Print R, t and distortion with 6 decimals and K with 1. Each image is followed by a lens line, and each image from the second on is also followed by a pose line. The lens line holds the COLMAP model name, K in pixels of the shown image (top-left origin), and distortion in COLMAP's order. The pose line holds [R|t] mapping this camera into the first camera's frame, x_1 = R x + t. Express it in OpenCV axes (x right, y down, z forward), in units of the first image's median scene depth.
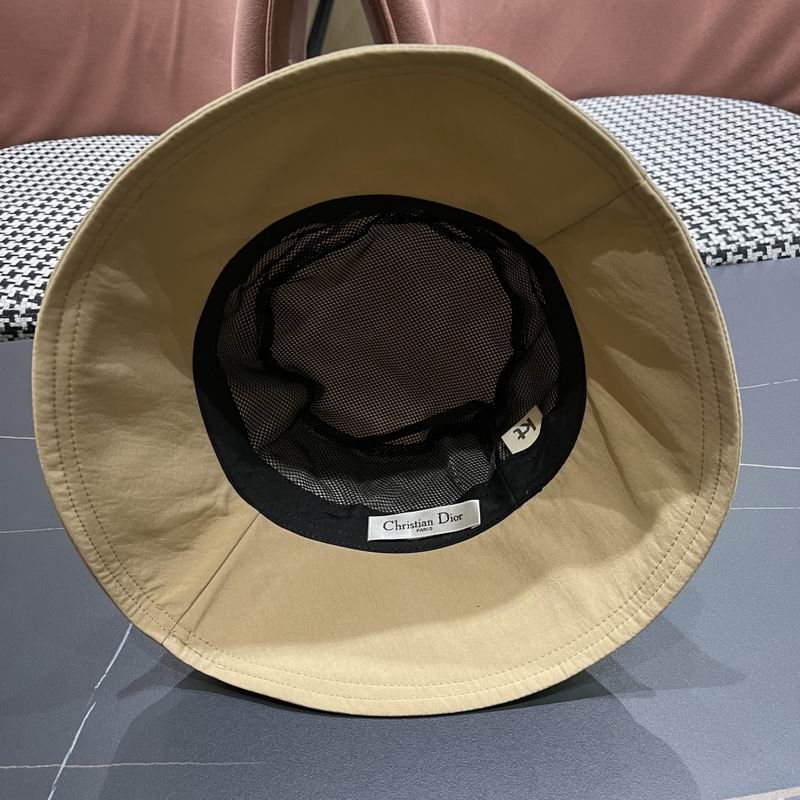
lens RADIAL K [[826.6, 0, 399.0], [0, 826.6, 408.1], [0, 0, 1]] dist [0.005800, 0.000000]
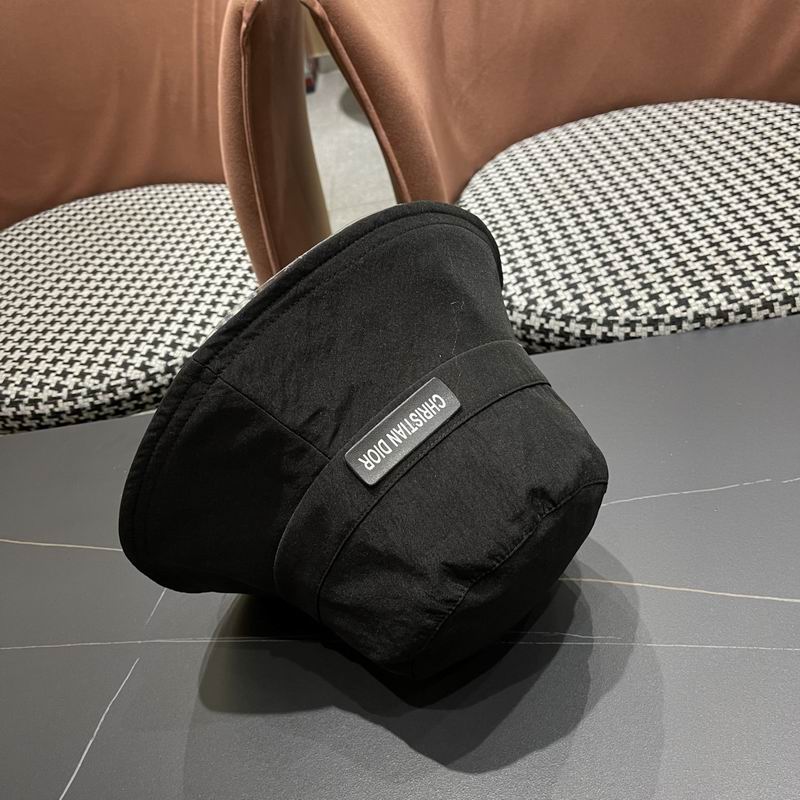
lens RADIAL K [[826.6, 0, 395.3], [0, 826.6, 408.4], [0, 0, 1]] dist [0.005800, 0.000000]
pose [[0.986693, -0.028350, -0.160101, 0.161543], [0.039770, 0.996852, 0.068584, -0.151349], [0.157653, -0.074039, 0.984715, 0.003267]]
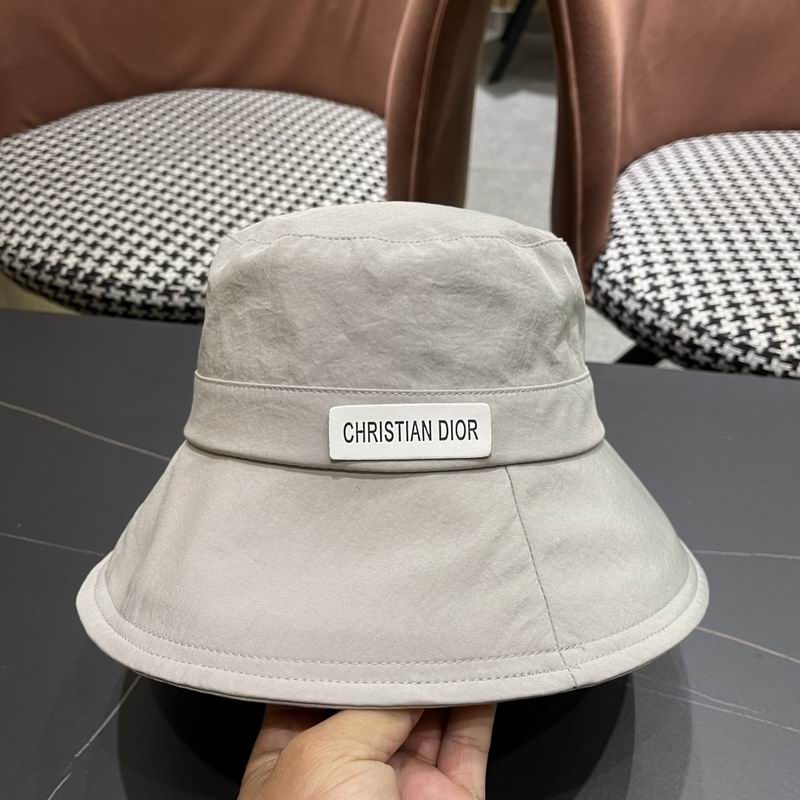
lens RADIAL K [[826.6, 0, 405.3], [0, 826.6, 401.4], [0, 0, 1]] dist [0.005800, 0.000000]
pose [[0.962461, 0.213807, -0.167197, 0.047204], [-0.200055, 0.975132, 0.095367, -0.133925], [0.183429, -0.058339, 0.981300, 0.067725]]
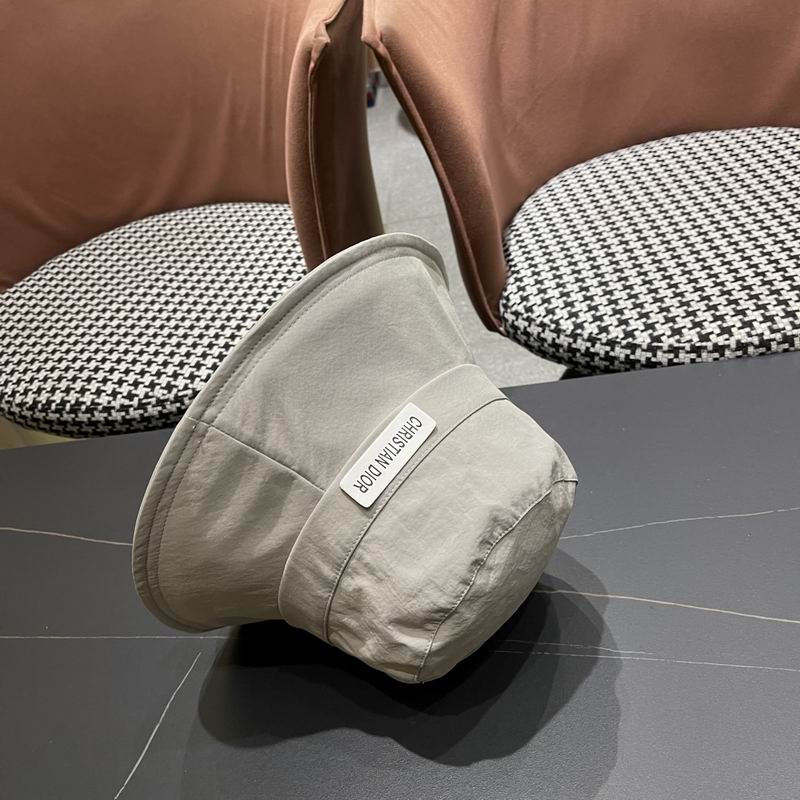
lens RADIAL K [[826.6, 0, 393.8], [0, 826.6, 406.2], [0, 0, 1]] dist [0.005800, 0.000000]
pose [[0.975179, -0.003921, -0.221381, 0.171172], [0.017004, 0.998217, 0.057224, -0.167398], [0.220762, -0.059568, 0.973507, -0.044251]]
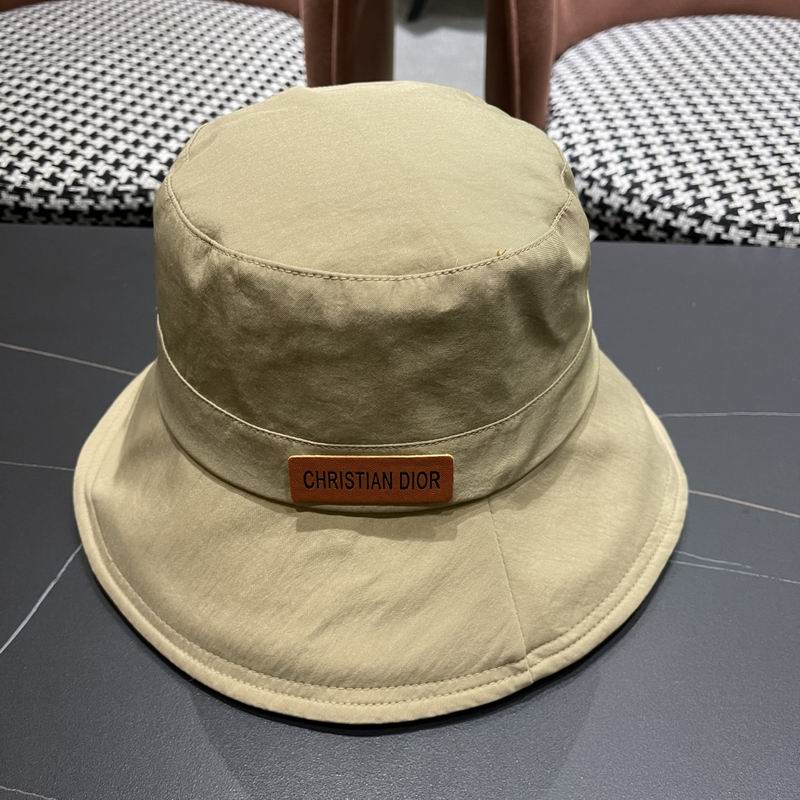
lens RADIAL K [[826.6, 0, 400.1], [0, 826.6, 407.0], [0, 0, 1]] dist [0.005800, 0.000000]
pose [[0.982954, 0.159063, -0.092199, 0.047194], [-0.147709, 0.981832, 0.119115, -0.049220], [0.109471, -0.103466, 0.988590, 0.131779]]
